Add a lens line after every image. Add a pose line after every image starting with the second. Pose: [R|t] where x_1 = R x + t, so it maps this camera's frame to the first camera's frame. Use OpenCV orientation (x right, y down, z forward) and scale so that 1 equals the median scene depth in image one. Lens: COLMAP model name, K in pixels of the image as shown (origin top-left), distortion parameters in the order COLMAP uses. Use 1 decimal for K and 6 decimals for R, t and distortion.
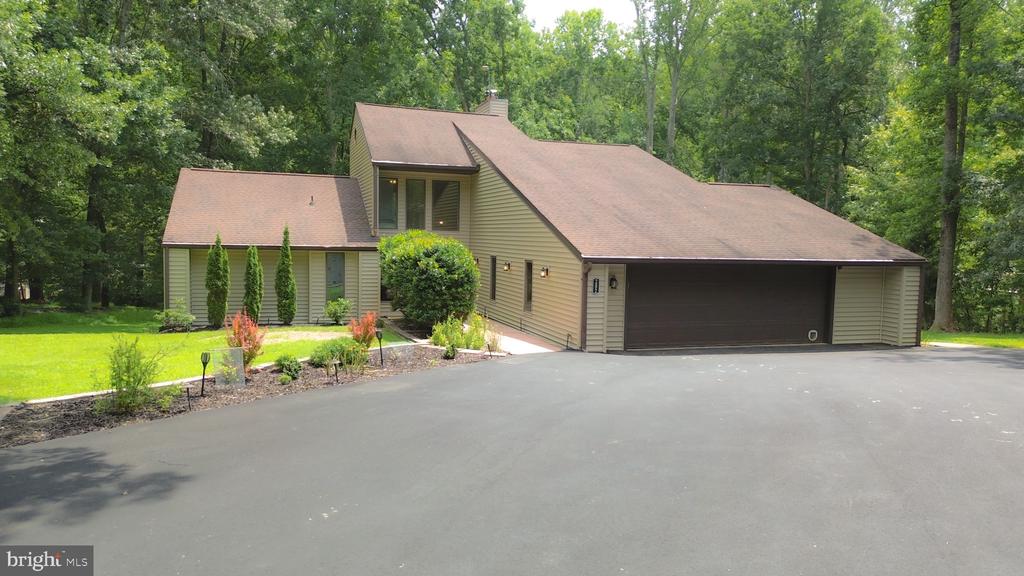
lens RADIAL K [[729.4, 0, 514.7], [0, 729.4, 290.1], [0, 0, 1]] dist [0.060367, -0.064236]
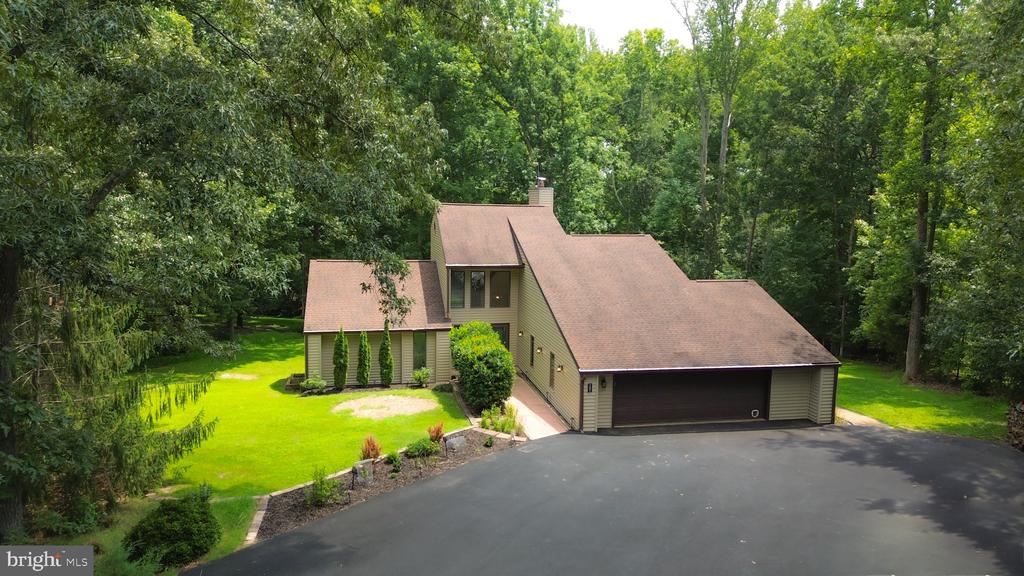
lens RADIAL K [[729.4, 0, 509.4], [0, 729.4, 287.6], [0, 0, 1]] dist [0.060367, -0.064236]
pose [[0.993052, 0.007966, -0.117407, 0.091640], [-0.002111, 0.998752, 0.049906, -0.214804], [0.117658, -0.049311, 0.991829, -0.371182]]
